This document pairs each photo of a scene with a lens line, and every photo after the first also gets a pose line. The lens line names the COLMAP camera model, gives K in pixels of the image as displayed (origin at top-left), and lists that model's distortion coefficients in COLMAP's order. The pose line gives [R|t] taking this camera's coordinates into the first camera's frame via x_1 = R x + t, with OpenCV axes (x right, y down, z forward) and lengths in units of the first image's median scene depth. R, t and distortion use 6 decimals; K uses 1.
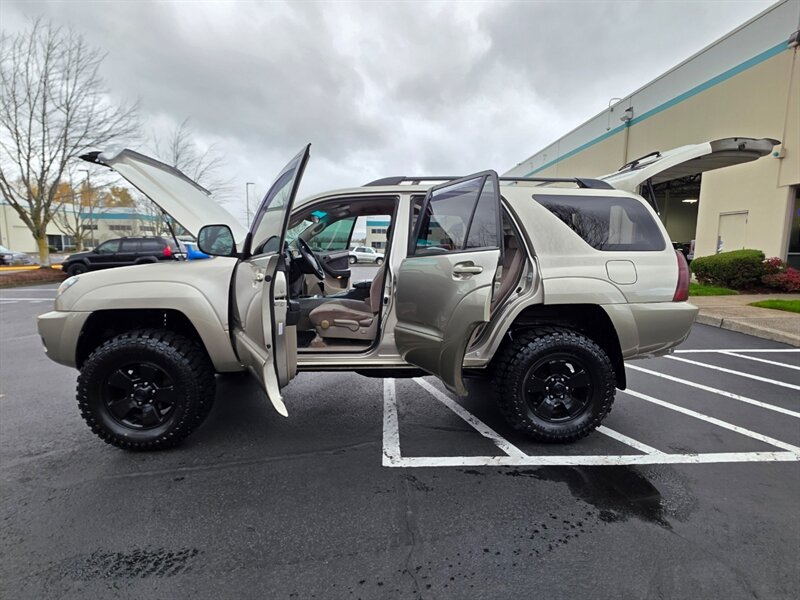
lens RADIAL K [[1195.1, 0, 386.7], [0, 1195.1, 303.4], [0, 0, 1]] dist [0.286496, -1.502376]
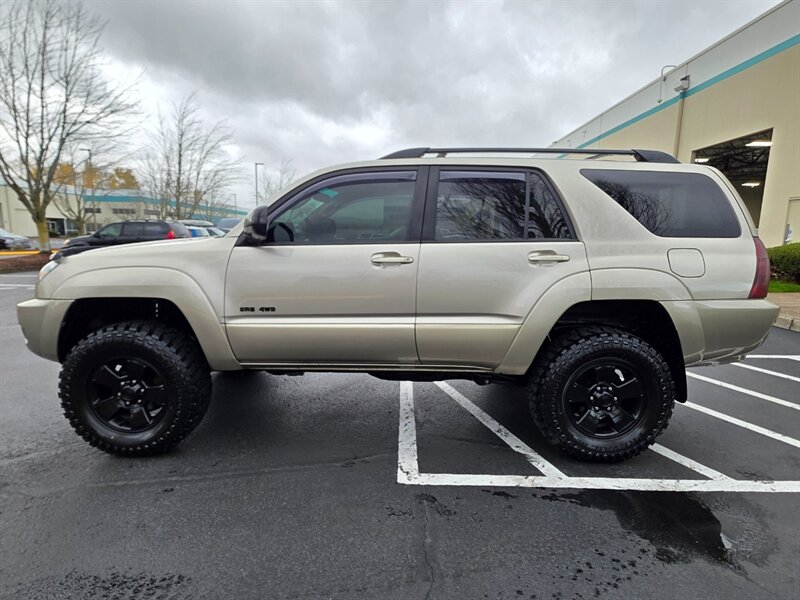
lens RADIAL K [[1195.1, 0, 386.7], [0, 1195.1, 303.4], [0, 0, 1]] dist [0.286496, -1.502376]
pose [[0.999779, 0.014787, -0.014929, -0.000125], [-0.014684, 0.999868, 0.007022, -0.000504], [0.015031, -0.006802, 0.999864, 0.119336]]
